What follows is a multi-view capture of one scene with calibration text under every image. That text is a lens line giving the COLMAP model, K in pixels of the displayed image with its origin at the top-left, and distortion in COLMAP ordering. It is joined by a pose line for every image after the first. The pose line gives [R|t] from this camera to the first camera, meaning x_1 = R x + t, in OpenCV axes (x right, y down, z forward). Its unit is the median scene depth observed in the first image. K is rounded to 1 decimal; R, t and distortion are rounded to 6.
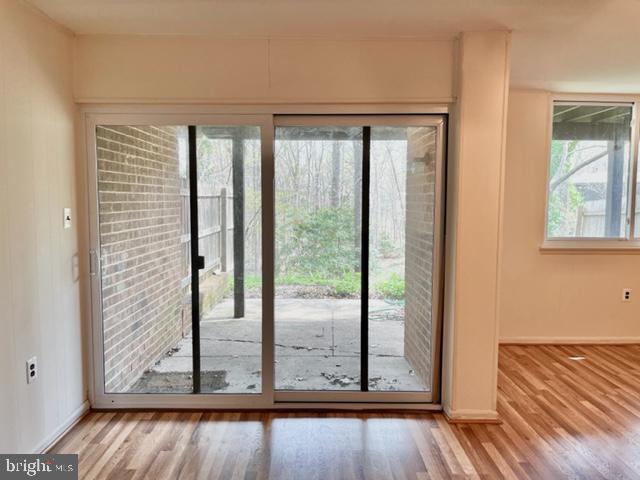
lens RADIAL K [[489.7, 0, 316.9], [0, 489.7, 241.1], [0, 0, 1]] dist [0.042015, -0.075565]
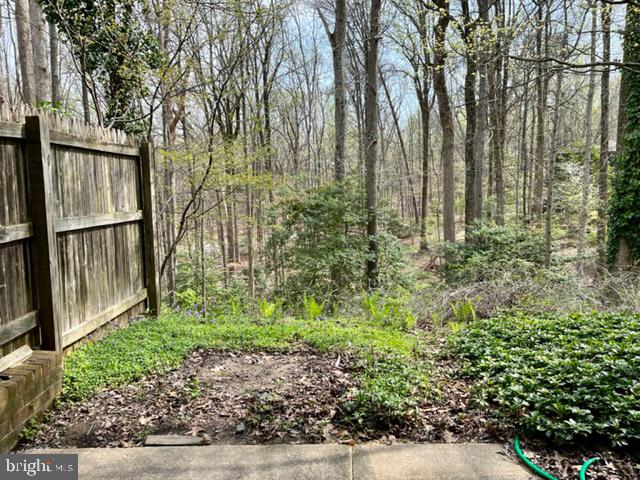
lens RADIAL K [[489.7, 0, 320.5], [0, 489.7, 238.0], [0, 0, 1]] dist [0.042015, -0.075565]
pose [[0.999594, -0.028354, -0.002680, 0.006254], [0.028432, 0.998958, 0.035696, -0.010003], [0.001665, -0.035758, 0.999359, 0.239564]]
